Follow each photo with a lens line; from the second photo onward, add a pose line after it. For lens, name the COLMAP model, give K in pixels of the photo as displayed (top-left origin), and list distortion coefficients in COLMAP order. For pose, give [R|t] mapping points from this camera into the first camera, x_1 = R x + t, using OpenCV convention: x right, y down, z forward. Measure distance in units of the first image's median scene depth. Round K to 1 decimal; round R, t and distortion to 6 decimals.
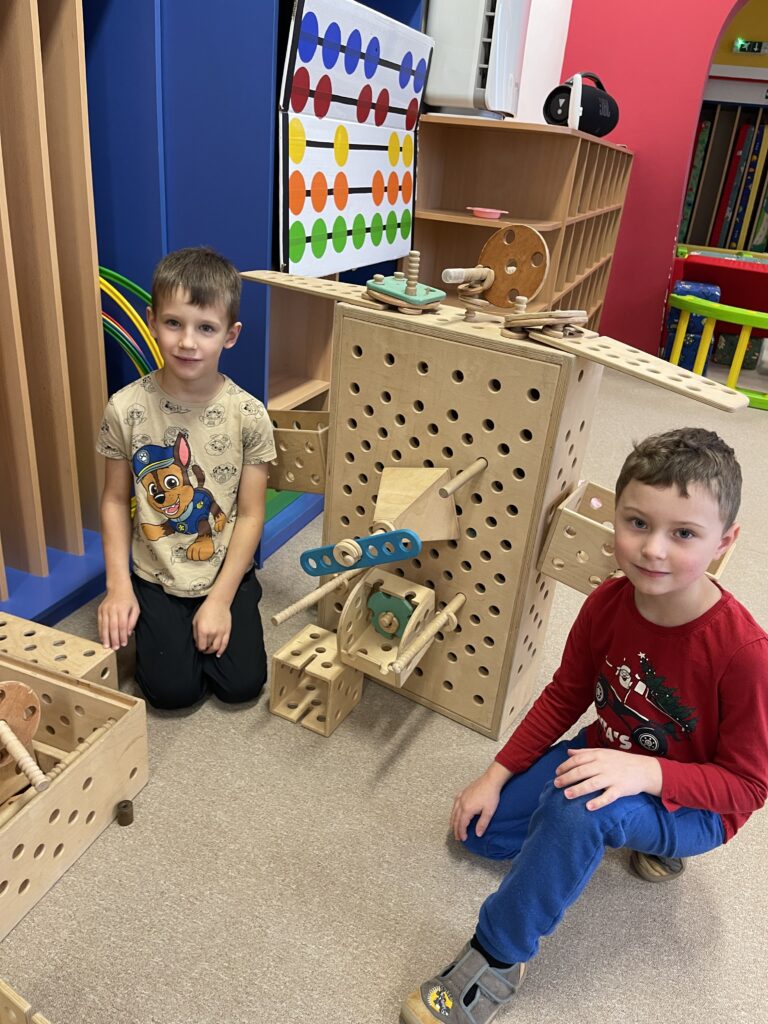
lens RADIAL K [[777.9, 0, 381.6], [0, 777.9, 511.3], [0, 0, 1]] dist [0.036444, -0.038618]
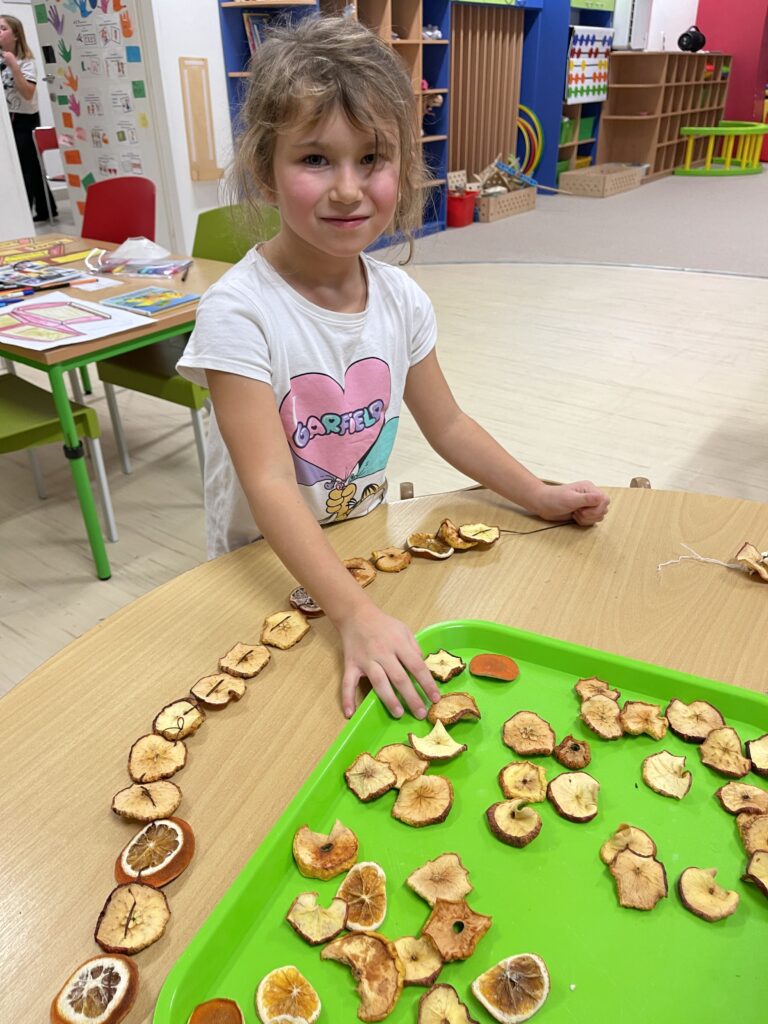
lens RADIAL K [[777.9, 0, 385.1], [0, 777.9, 511.5], [0, 0, 1]] dist [0.036444, -0.038618]
pose [[0.955085, 0.050341, -0.292024, 0.223639], [-0.031101, 0.997051, 0.070160, 1.298974], [0.294694, -0.057927, 0.953834, -2.715391]]
